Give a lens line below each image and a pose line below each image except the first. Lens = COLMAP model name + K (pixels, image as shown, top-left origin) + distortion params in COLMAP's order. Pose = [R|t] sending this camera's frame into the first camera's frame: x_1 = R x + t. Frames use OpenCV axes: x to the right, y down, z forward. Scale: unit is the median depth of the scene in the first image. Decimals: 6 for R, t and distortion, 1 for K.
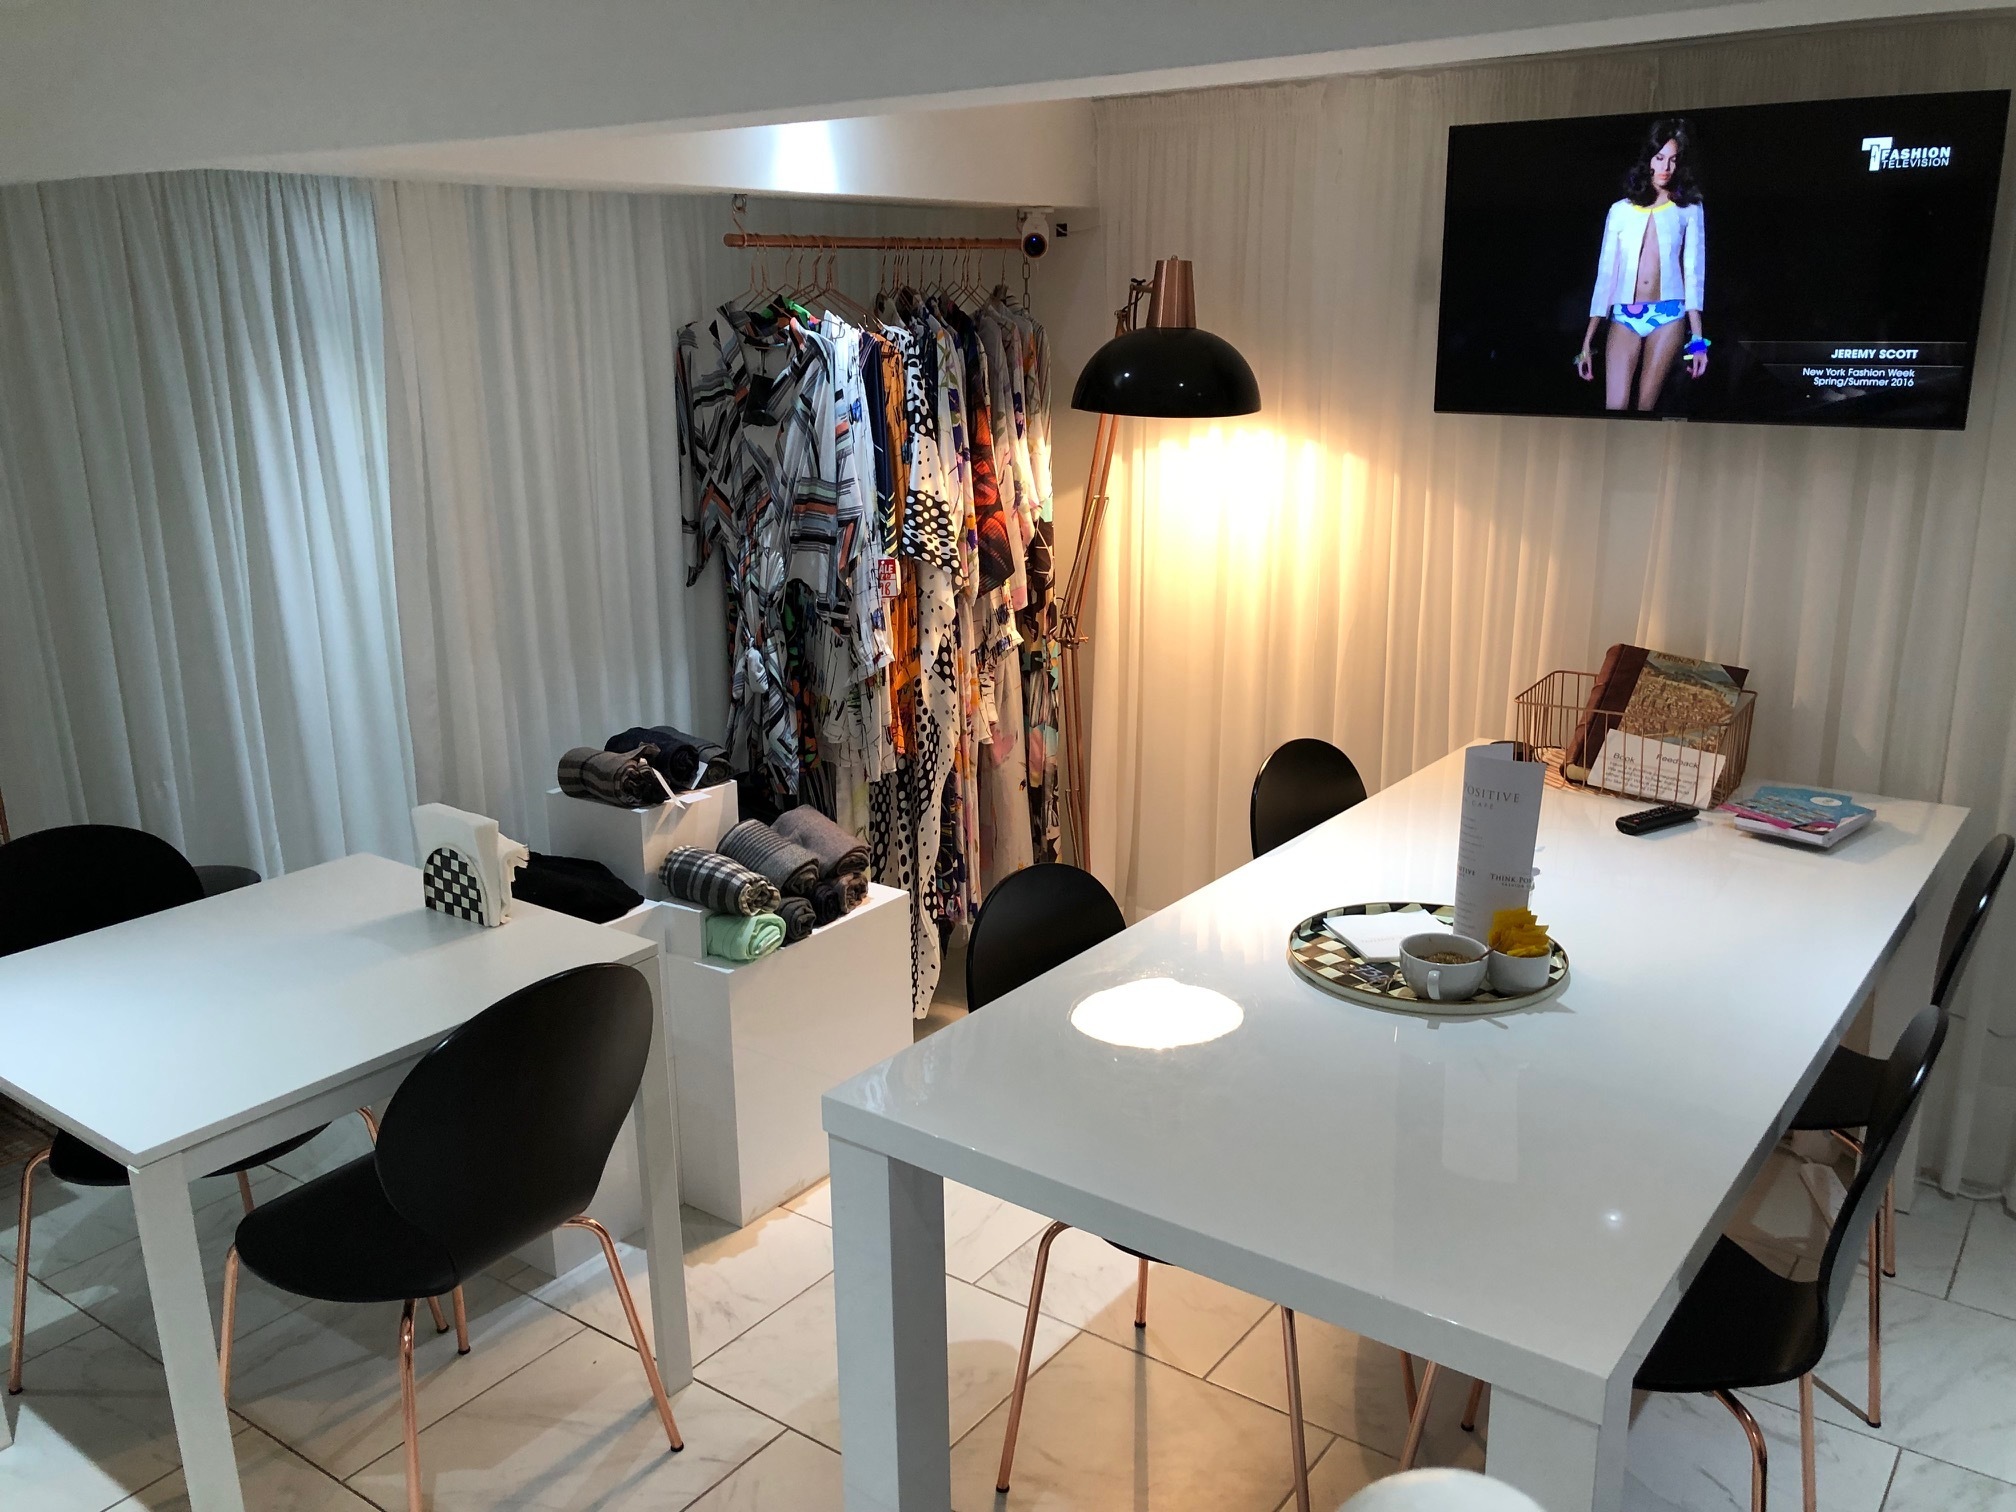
lens RADIAL K [[1640.3, 0, 1012.3], [0, 1640.3, 828.4], [0, 0, 1]] dist [0.008468, 0.000666]
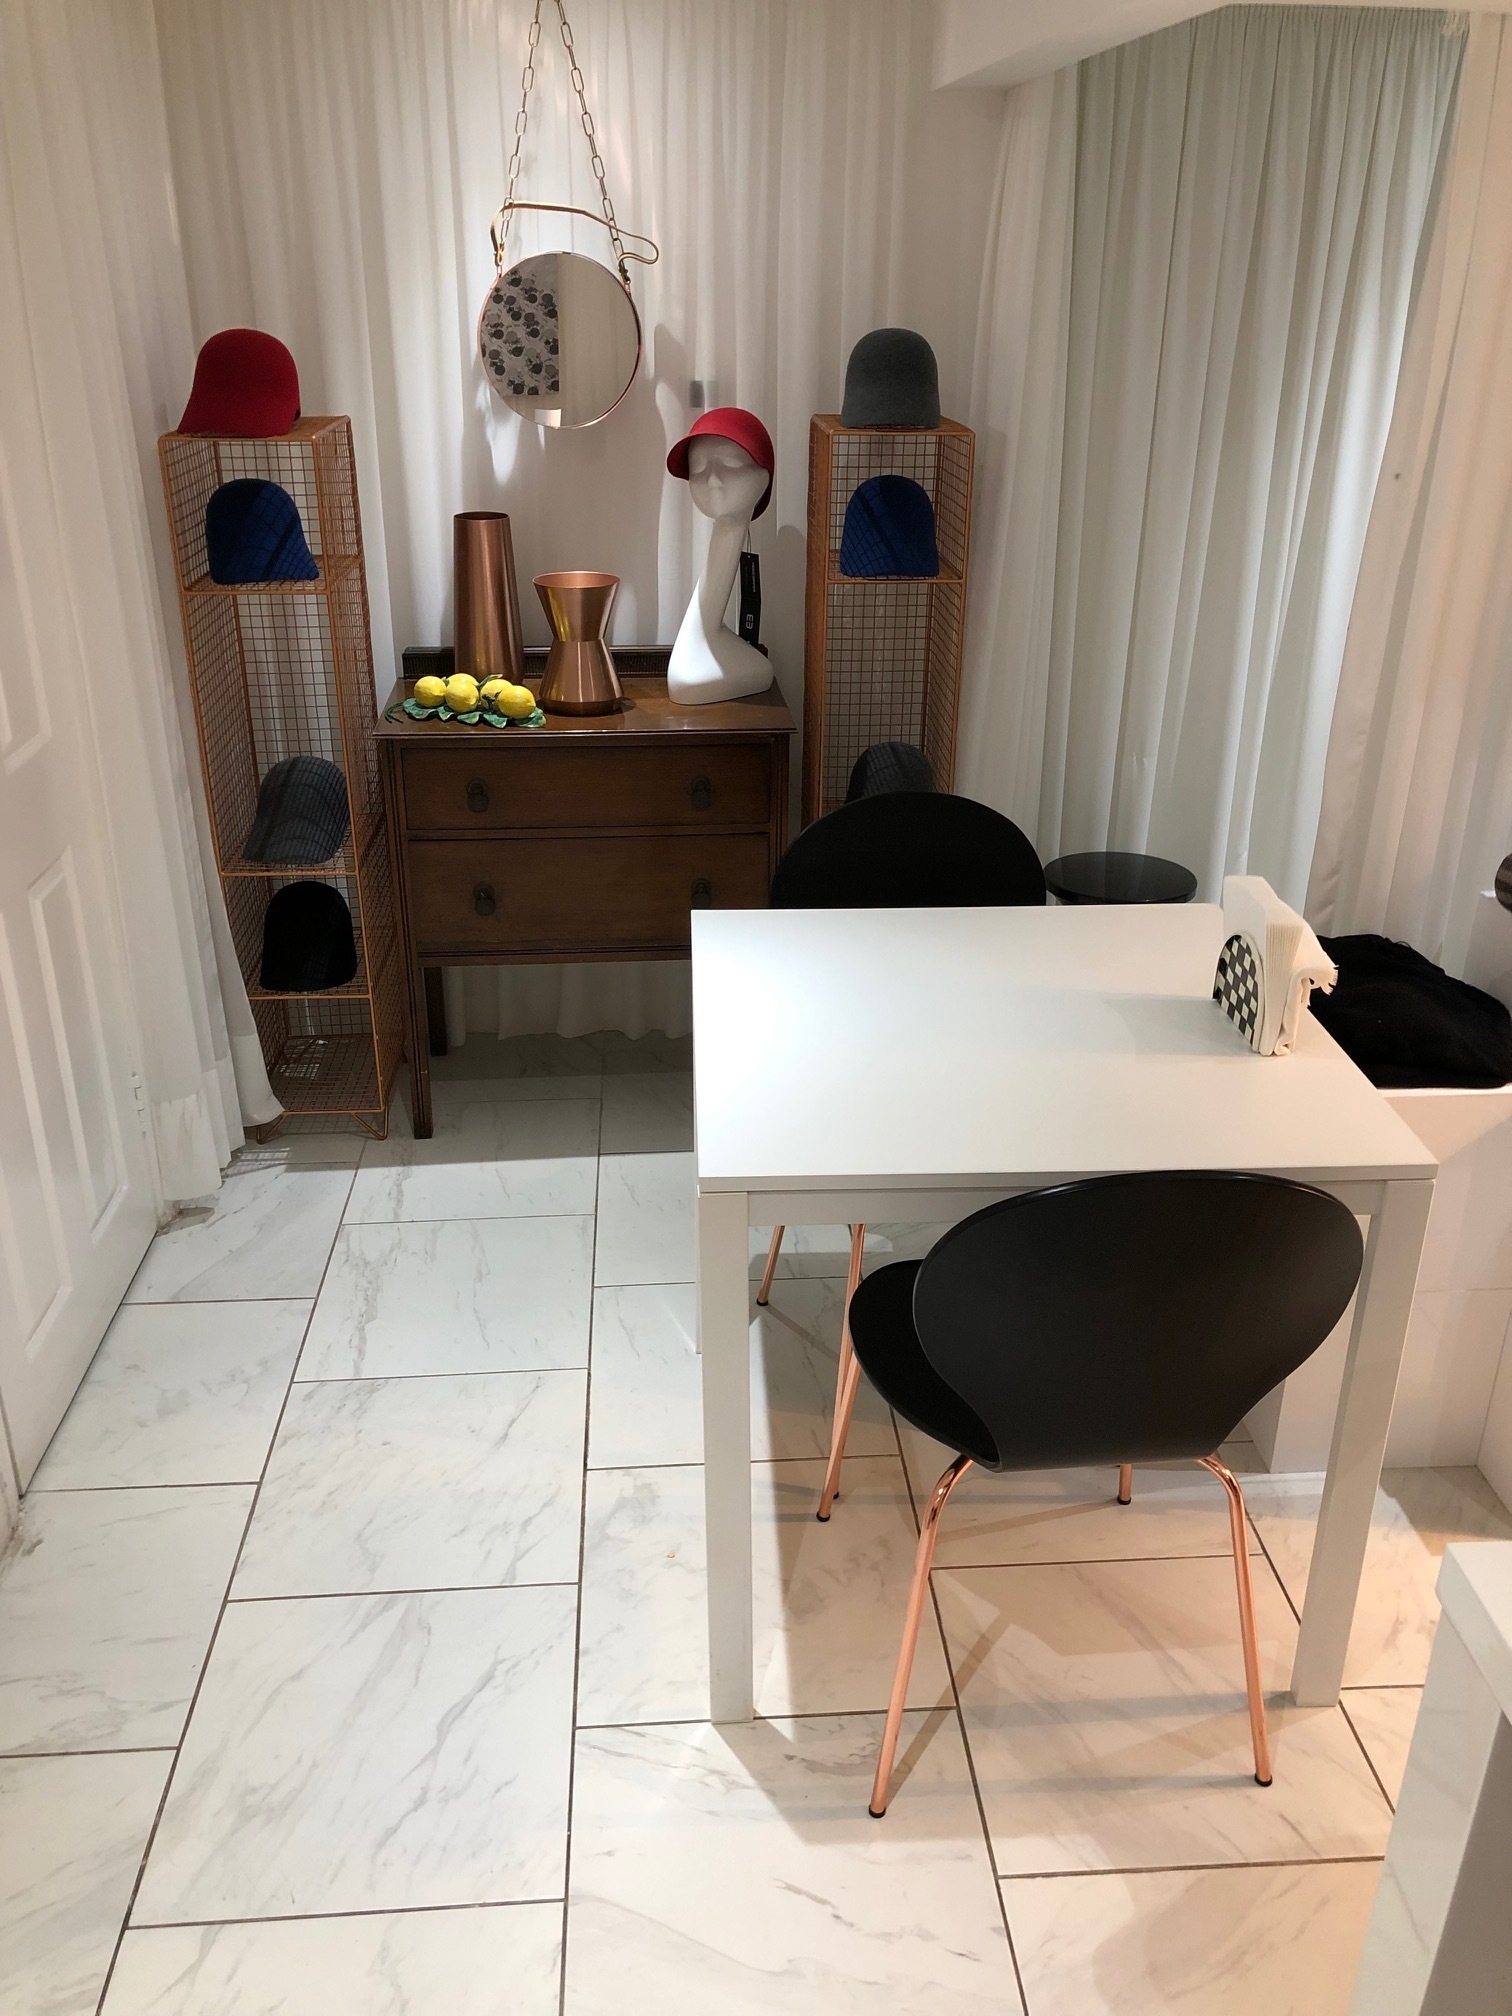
lens RADIAL K [[1640.3, 0, 756.0], [0, 1640.3, 1008.0], [0, 0, 1]] dist [0.008468, 0.000666]
pose [[0.635742, 0.334475, -0.695671, 0.056688], [-0.249078, 0.941924, 0.225252, -0.071880], [0.730611, 0.030074, 0.682132, 0.299781]]
